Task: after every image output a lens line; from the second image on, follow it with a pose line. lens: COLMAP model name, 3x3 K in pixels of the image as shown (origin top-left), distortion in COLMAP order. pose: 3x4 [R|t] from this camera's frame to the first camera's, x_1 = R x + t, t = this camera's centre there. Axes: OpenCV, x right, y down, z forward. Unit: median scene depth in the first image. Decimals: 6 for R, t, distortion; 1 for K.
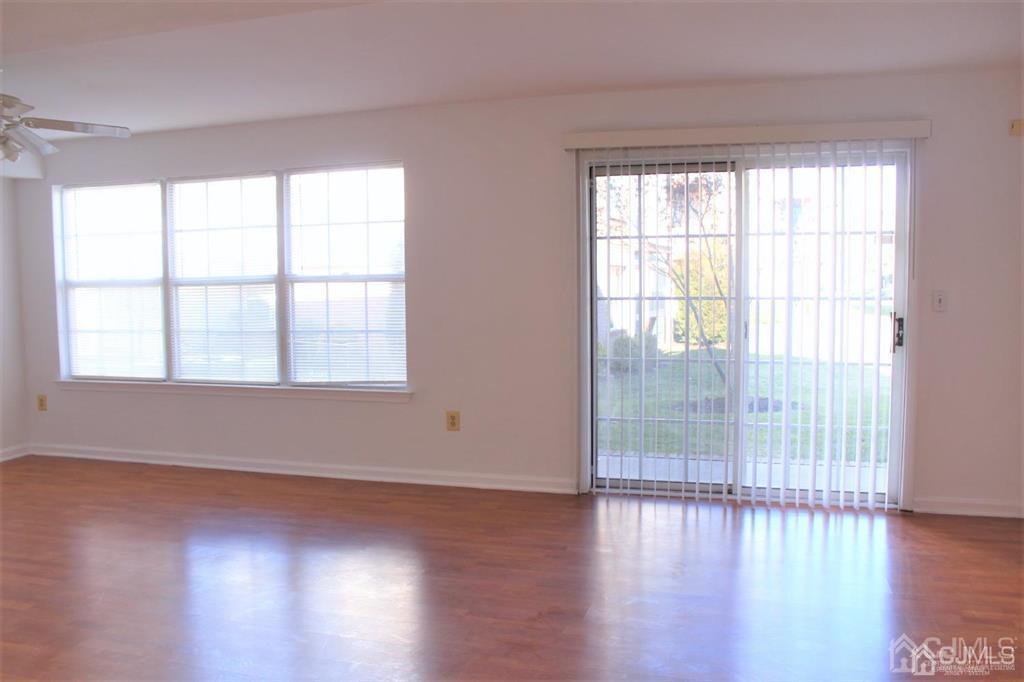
lens RADIAL K [[852.1, 0, 503.4], [0, 852.1, 340.4], [0, 0, 1]] dist [-0.164447, 0.156372]
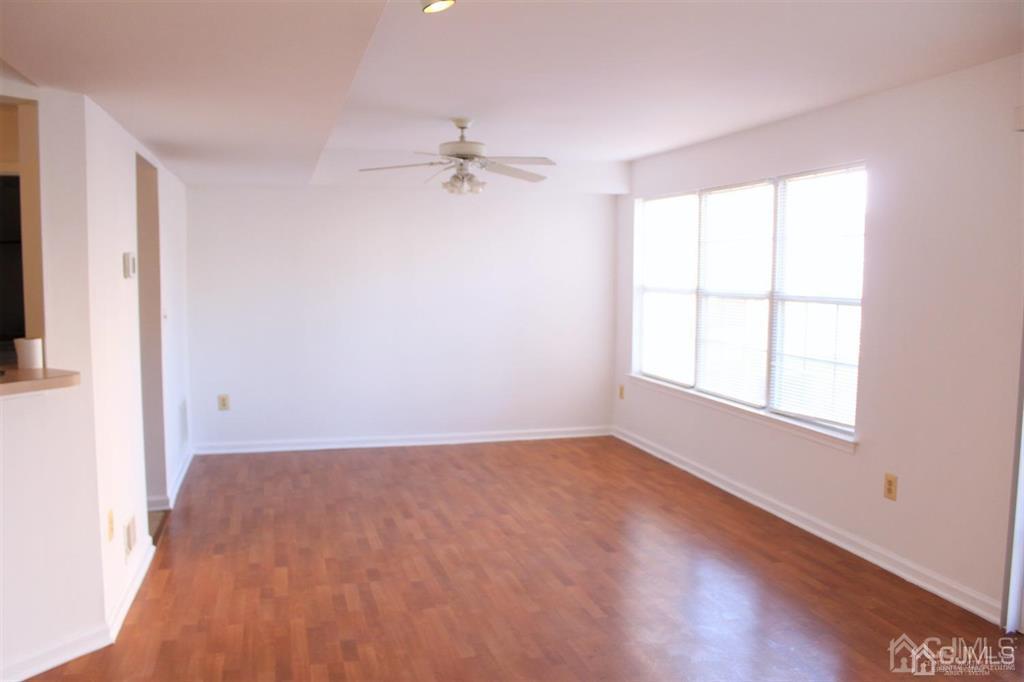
lens RADIAL K [[852.1, 0, 503.4], [0, 852.1, 340.4], [0, 0, 1]] dist [-0.164447, 0.156372]
pose [[0.542750, 0.088331, -0.835237, 0.373177], [-0.072544, 0.995668, 0.058158, -0.059896], [0.836756, 0.029026, 0.546806, 0.264748]]
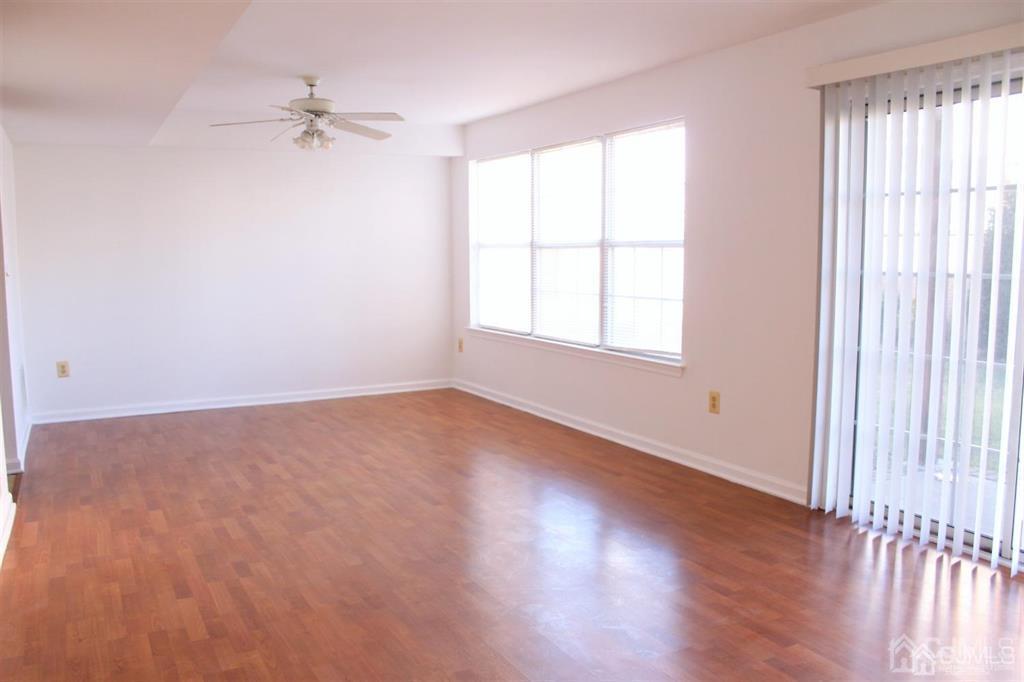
lens RADIAL K [[852.1, 0, 503.4], [0, 852.1, 340.4], [0, 0, 1]] dist [-0.164447, 0.156372]
pose [[0.711144, 0.083740, -0.698042, 0.398269], [-0.051613, 0.996420, 0.066953, -0.019566], [0.701149, -0.011585, 0.712920, 0.197473]]
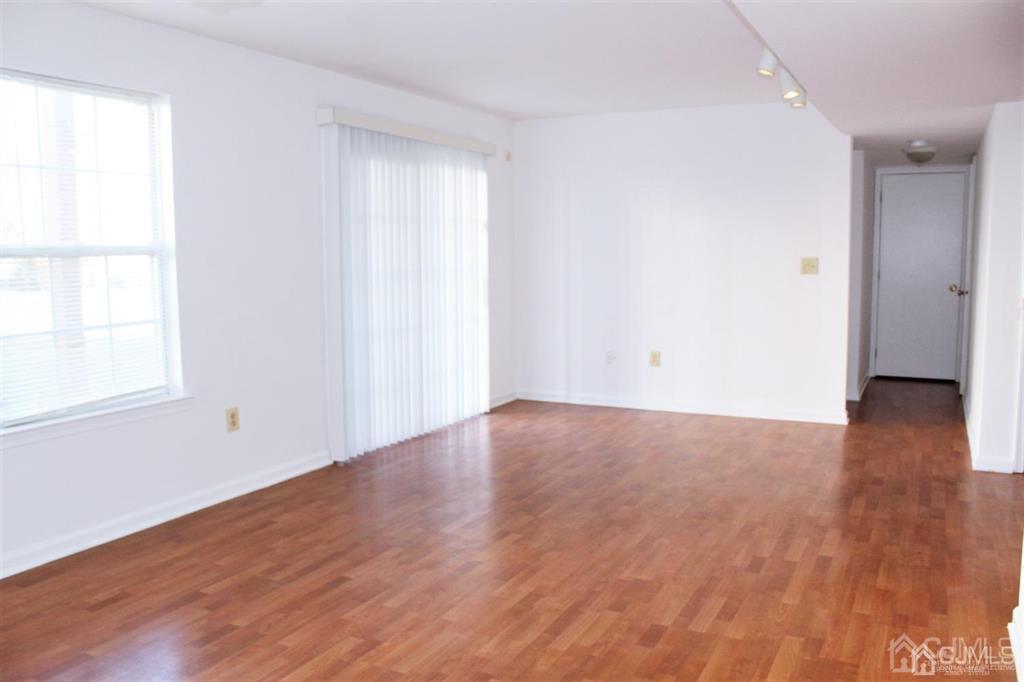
lens RADIAL K [[852.1, 0, 503.4], [0, 852.1, 340.4], [0, 0, 1]] dist [-0.164447, 0.156372]
pose [[0.170943, -0.092756, 0.980905, -0.813712], [0.073413, 0.993990, 0.081200, -0.031217], [-0.982542, 0.058131, 0.176725, 0.574525]]
